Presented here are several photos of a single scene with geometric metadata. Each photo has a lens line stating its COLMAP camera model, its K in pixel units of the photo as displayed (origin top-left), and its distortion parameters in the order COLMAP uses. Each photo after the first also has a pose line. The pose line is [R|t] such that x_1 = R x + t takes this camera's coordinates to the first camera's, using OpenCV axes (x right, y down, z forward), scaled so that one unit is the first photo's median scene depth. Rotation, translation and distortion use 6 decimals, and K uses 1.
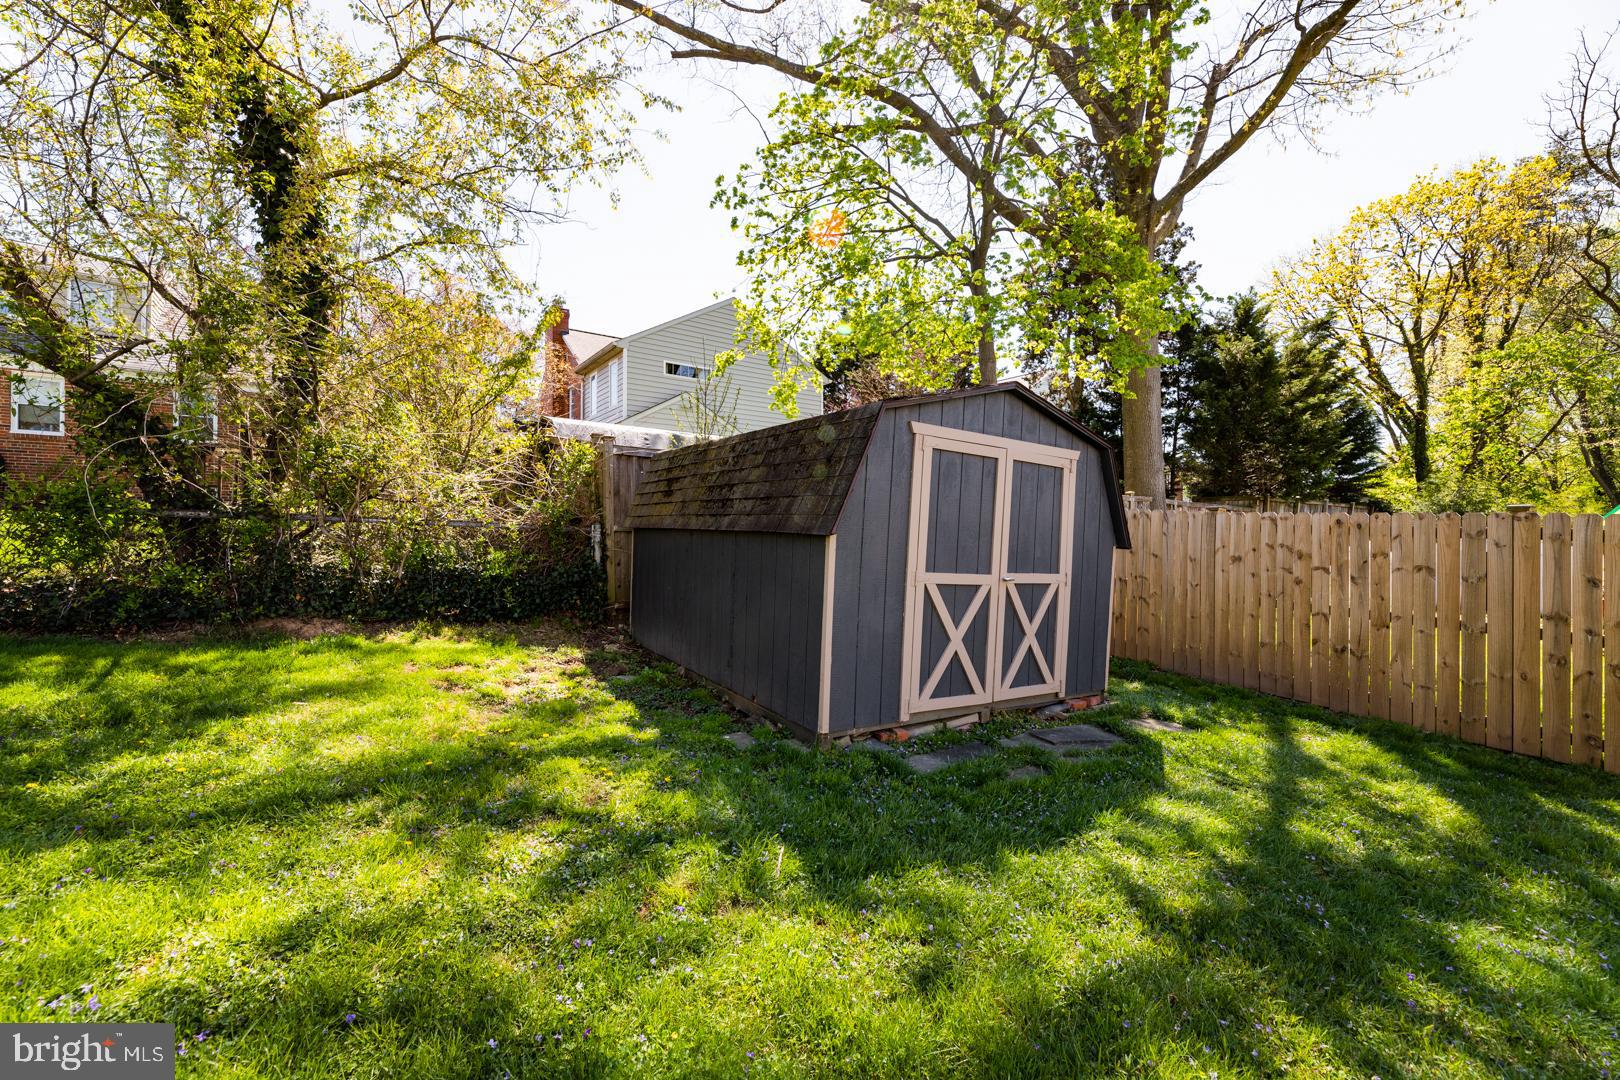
lens RADIAL K [[659.5, 0, 814.4], [0, 659.5, 537.4], [0, 0, 1]] dist [-0.001485, 0.000122]
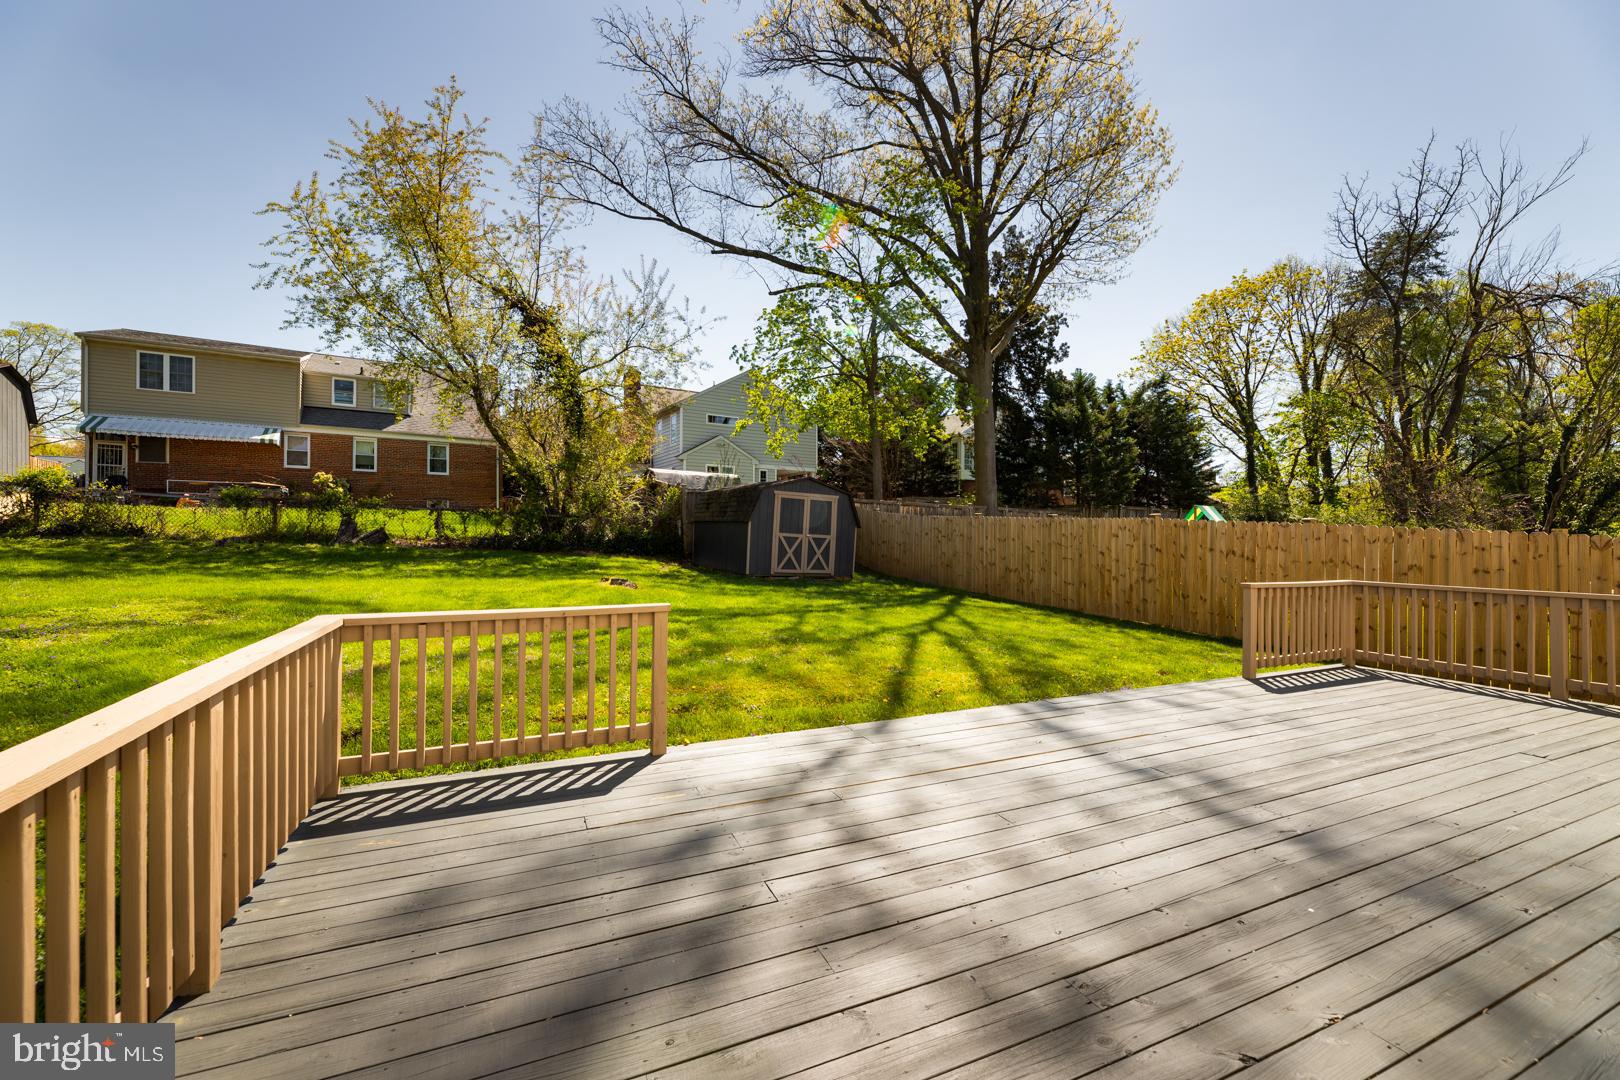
lens RADIAL K [[659.5, 0, 814.4], [0, 659.5, 537.4], [0, 0, 1]] dist [-0.001485, 0.000122]
pose [[0.998199, 0.005287, -0.059748, 0.481002], [-0.005542, 0.999976, -0.004112, 0.077521], [0.059725, 0.004436, 0.998205, -2.127214]]
